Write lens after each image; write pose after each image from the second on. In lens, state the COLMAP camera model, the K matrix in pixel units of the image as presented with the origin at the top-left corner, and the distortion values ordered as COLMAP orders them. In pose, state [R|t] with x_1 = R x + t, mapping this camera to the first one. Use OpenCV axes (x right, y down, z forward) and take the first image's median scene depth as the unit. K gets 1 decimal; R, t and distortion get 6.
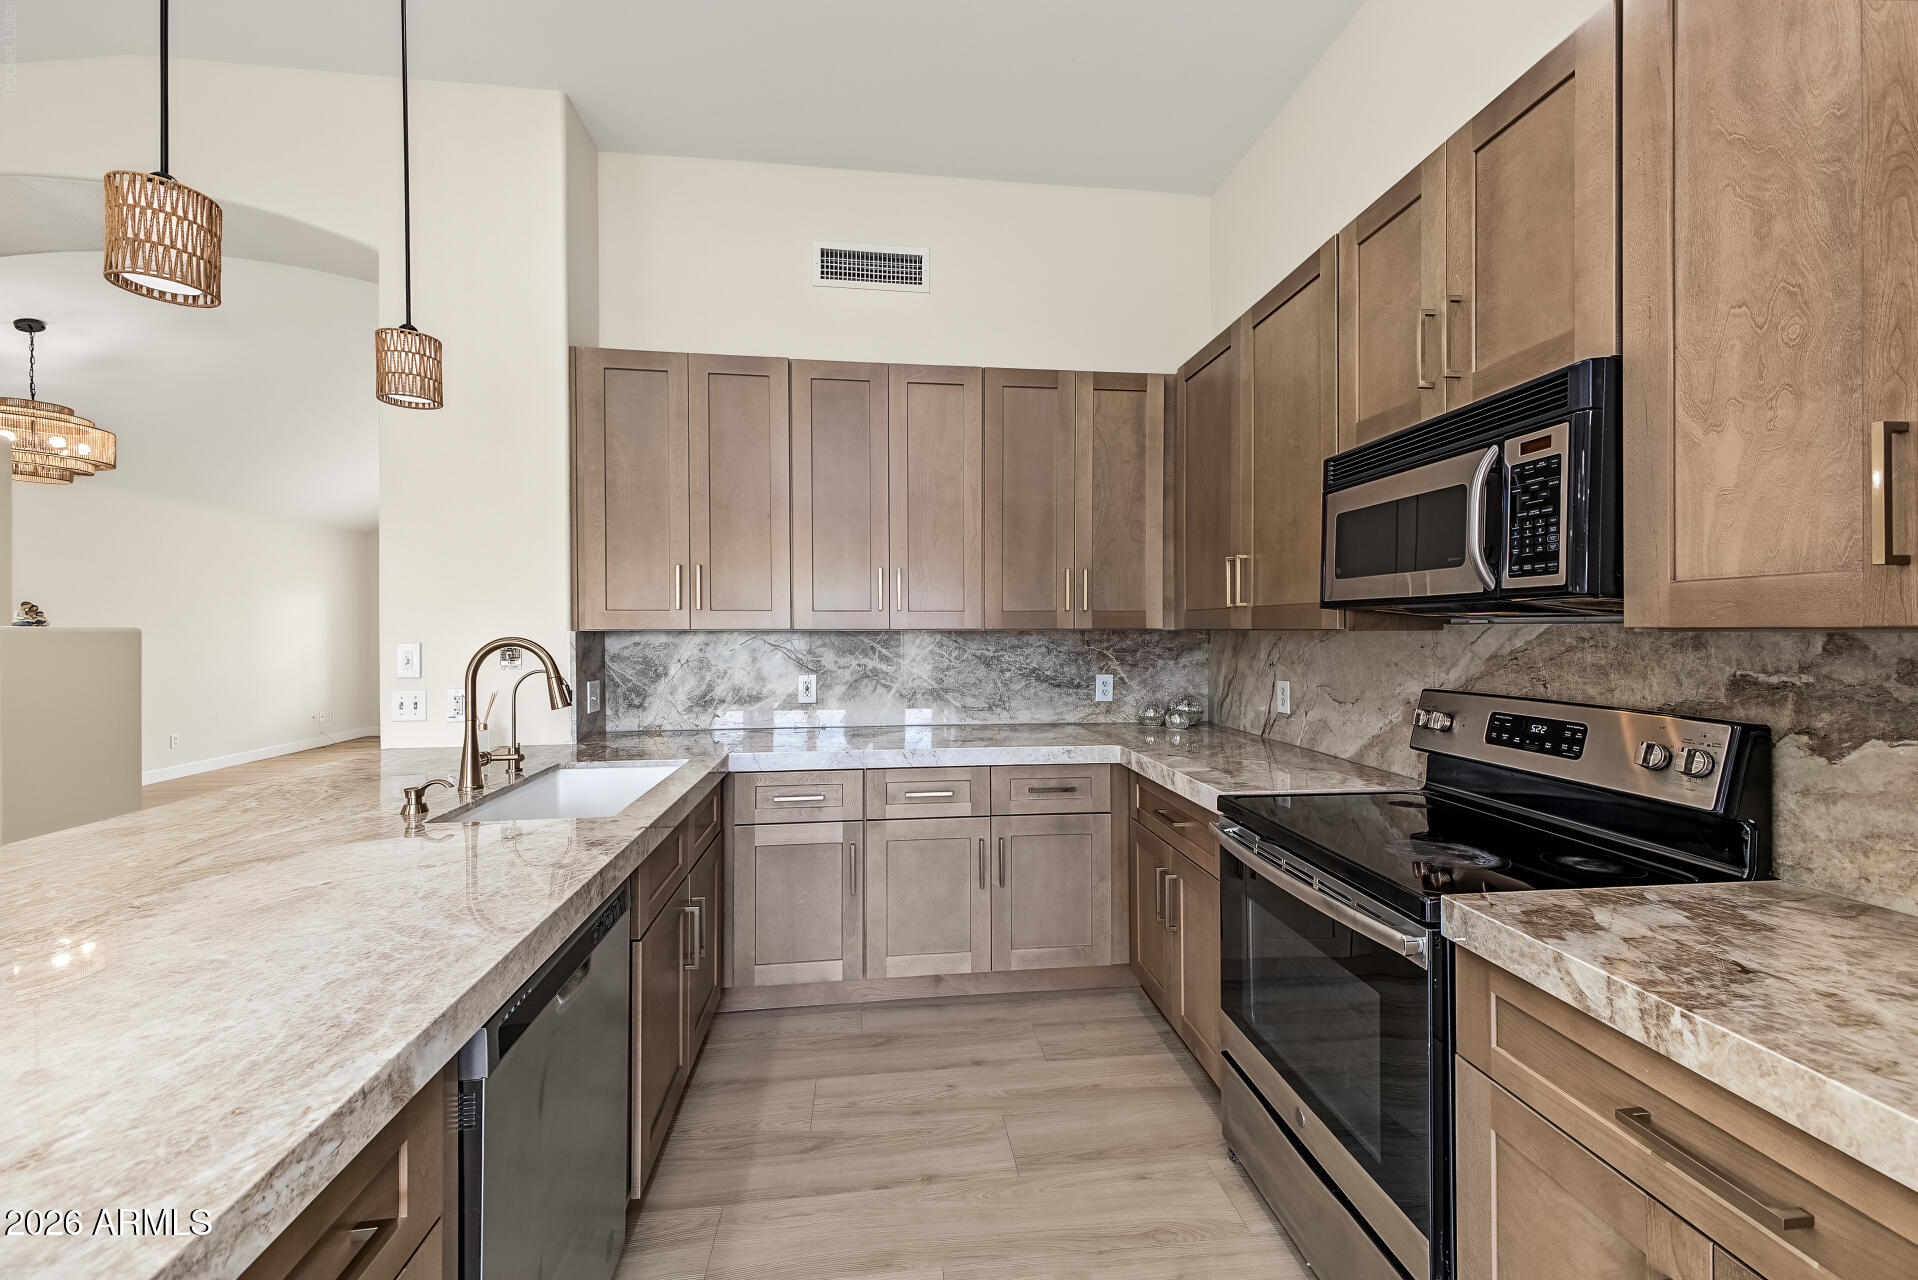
lens RADIAL K [[751.7, 0, 961.5], [0, 751.7, 633.5], [0, 0, 1]] dist [0.012484, -0.001833]
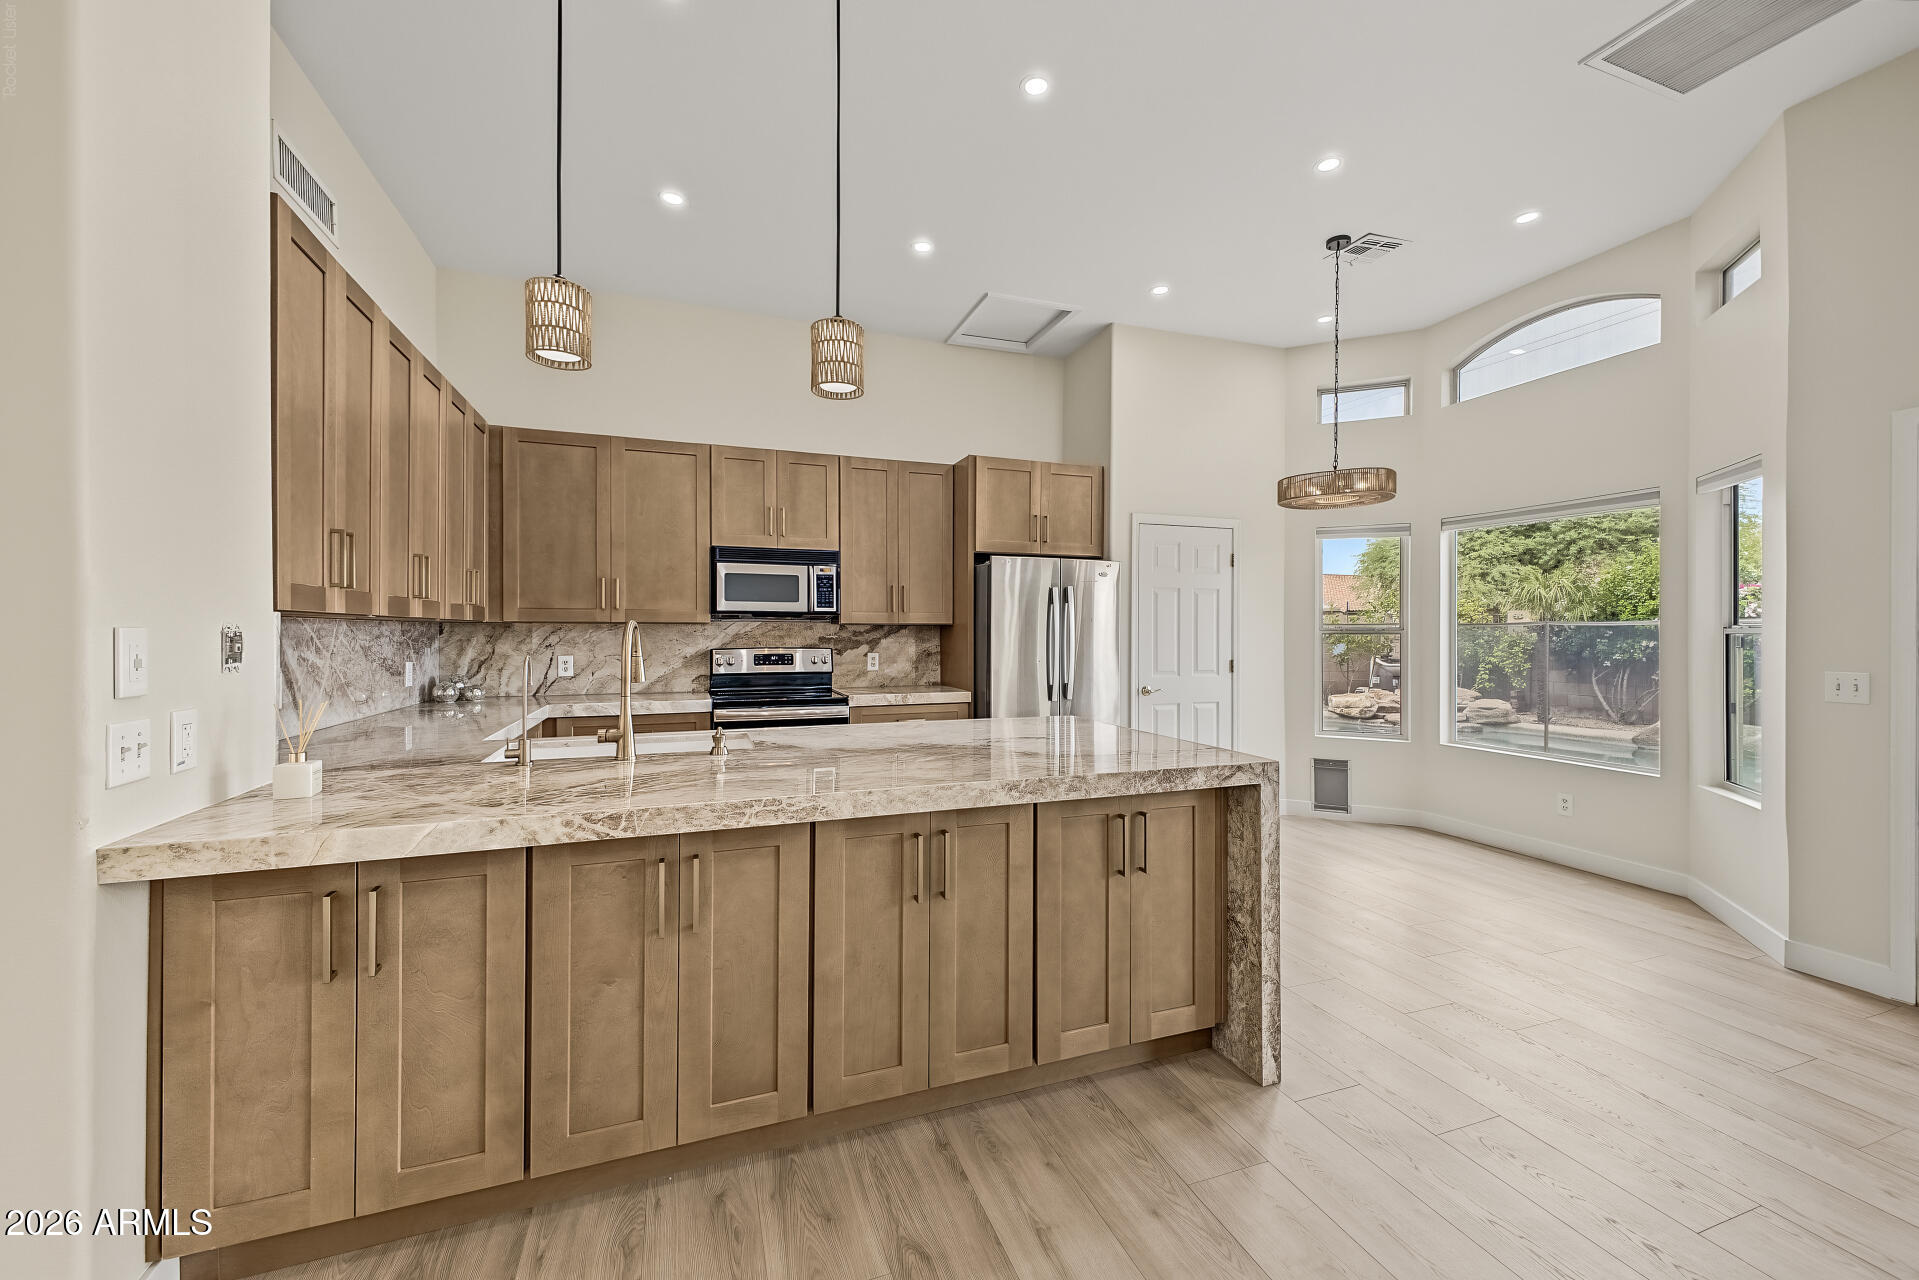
lens RADIAL K [[752.1, 0, 964.3], [0, 752.1, 632.8], [0, 0, 1]] dist [0.012484, -0.001833]
pose [[-0.232832, 0.002233, 0.972514, -2.446016], [0.005040, 0.999987, -0.001089, 0.040430], [-0.972504, 0.004648, -0.232840, 1.052457]]
